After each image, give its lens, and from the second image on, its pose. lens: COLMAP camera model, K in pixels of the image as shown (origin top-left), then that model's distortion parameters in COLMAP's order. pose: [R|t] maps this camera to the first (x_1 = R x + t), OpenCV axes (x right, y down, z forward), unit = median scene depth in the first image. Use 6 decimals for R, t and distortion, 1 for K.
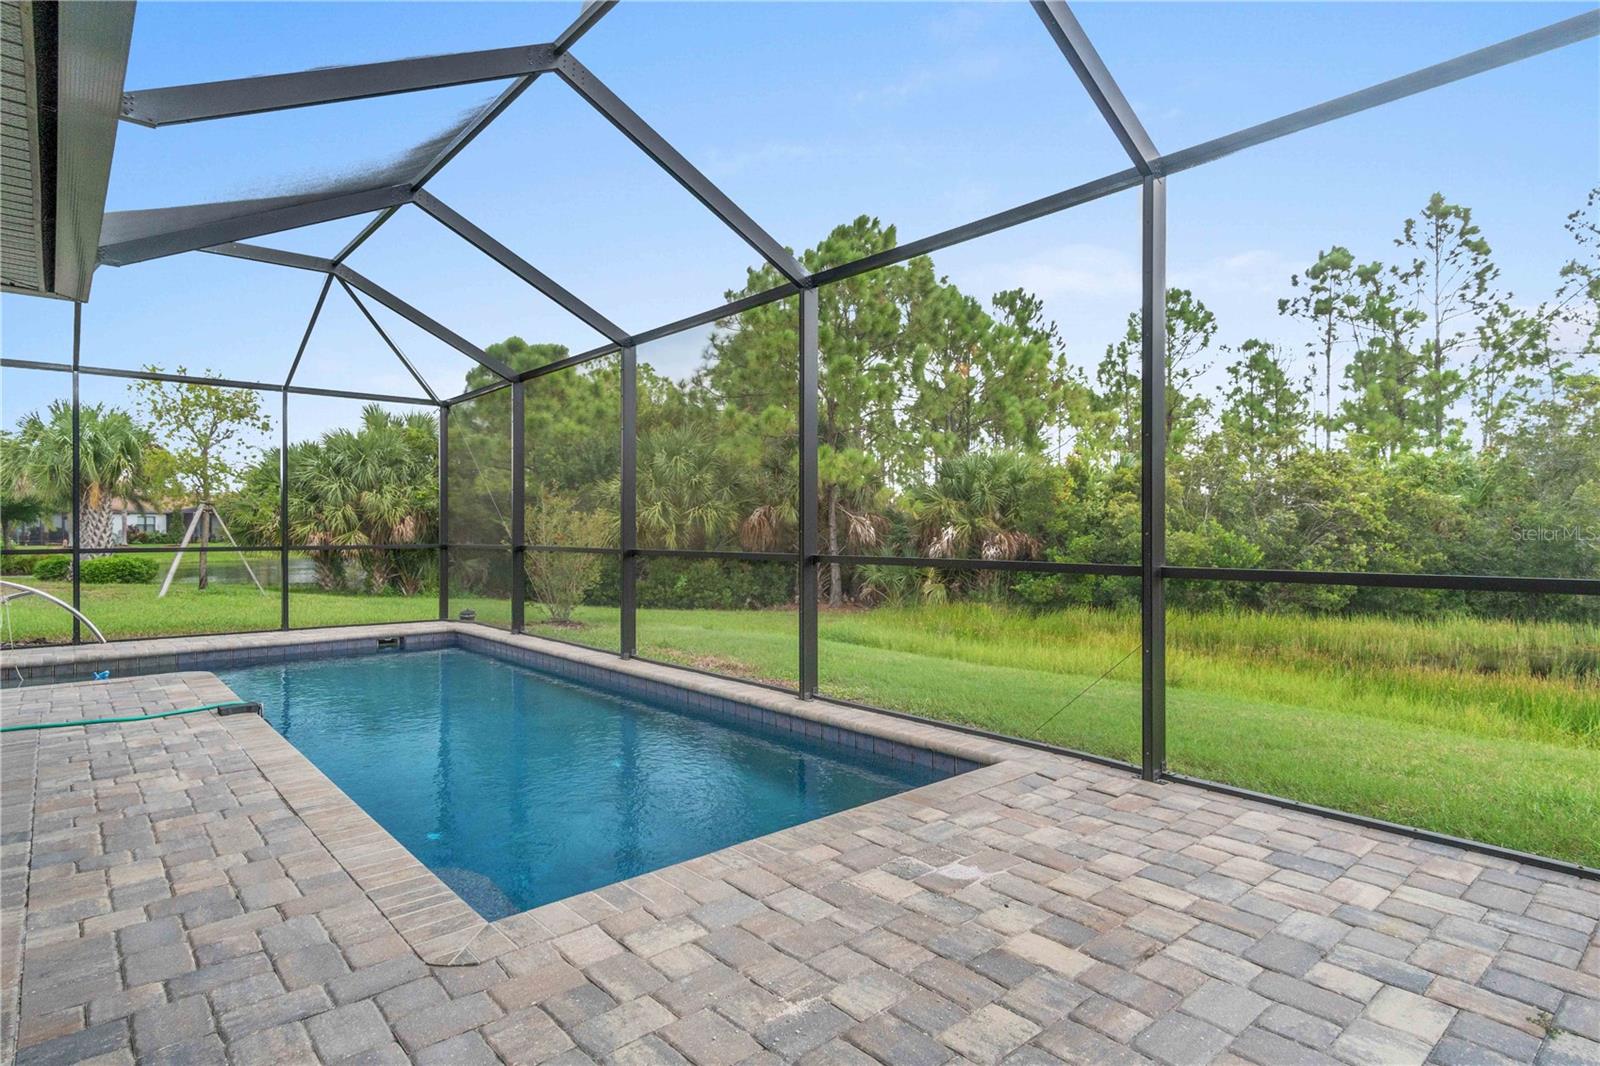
lens RADIAL K [[849.8, 0, 808.4], [0, 849.8, 530.4], [0, 0, 1]] dist [0.002137, 0.000320]
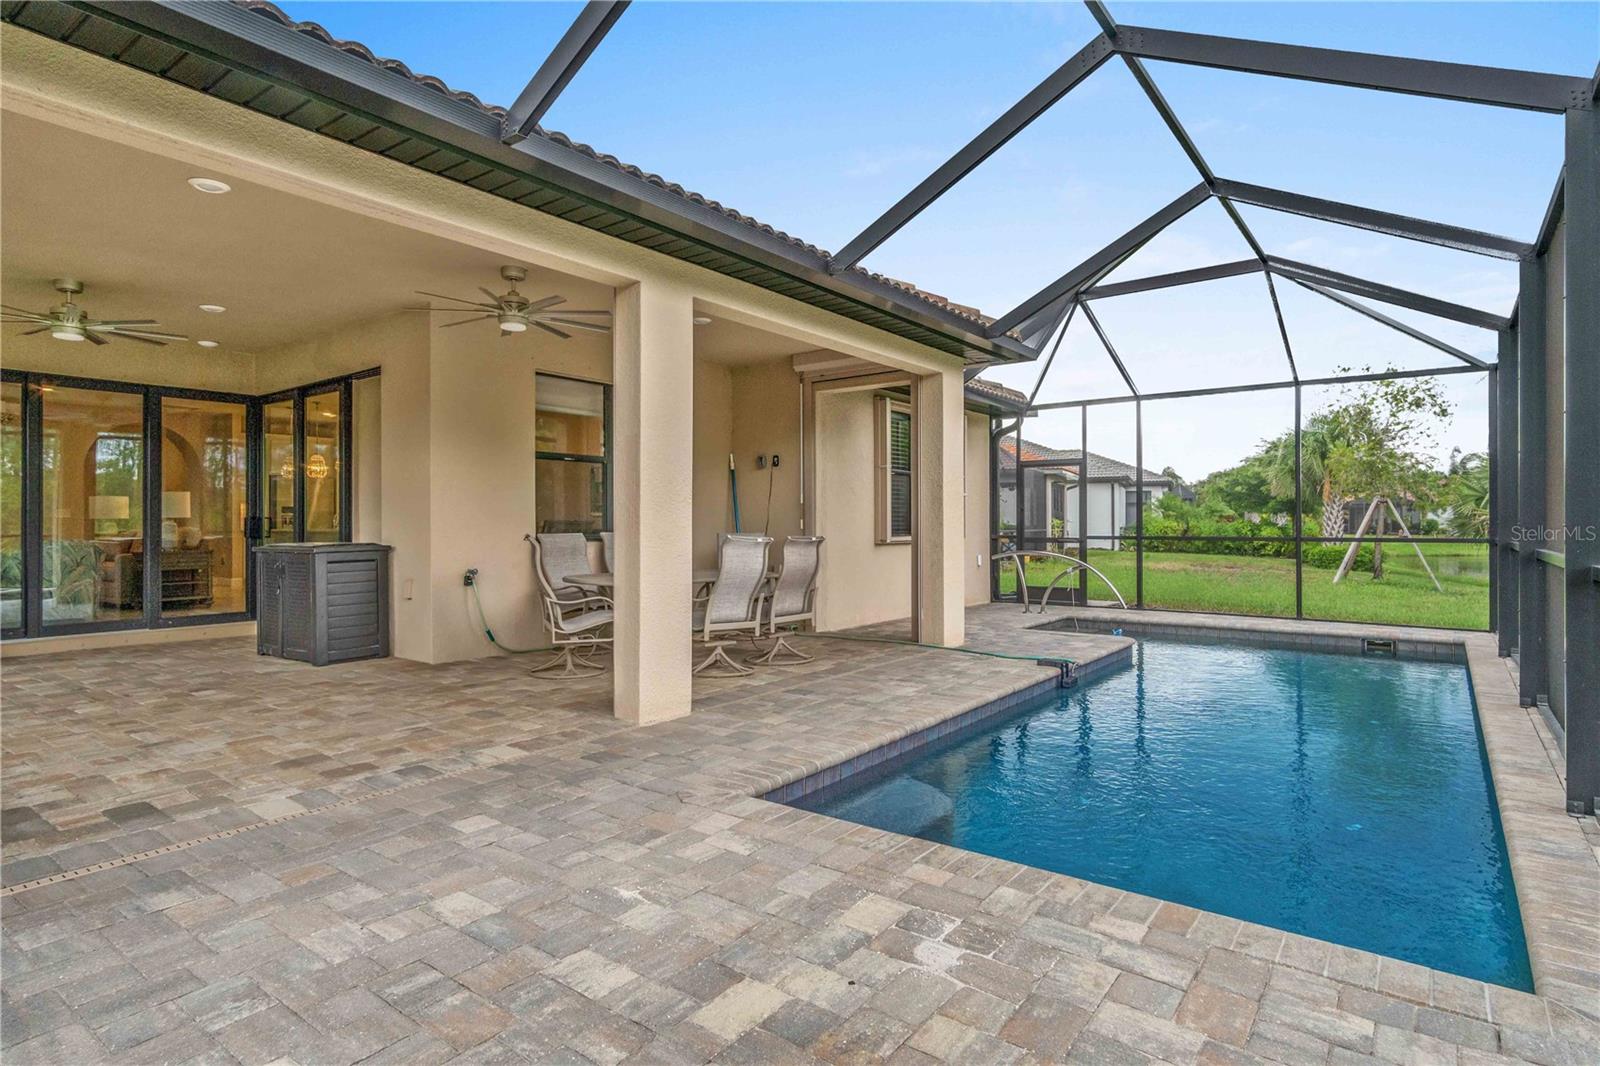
lens RADIAL K [[849.8, 0, 807.3], [0, 849.8, 527.0], [0, 0, 1]] dist [0.002137, 0.000320]
pose [[0.195001, 0.006042, -0.980785, 0.817094], [0.000719, 0.999980, 0.006303, -0.003781], [0.980803, -0.001934, 0.194992, 0.634439]]
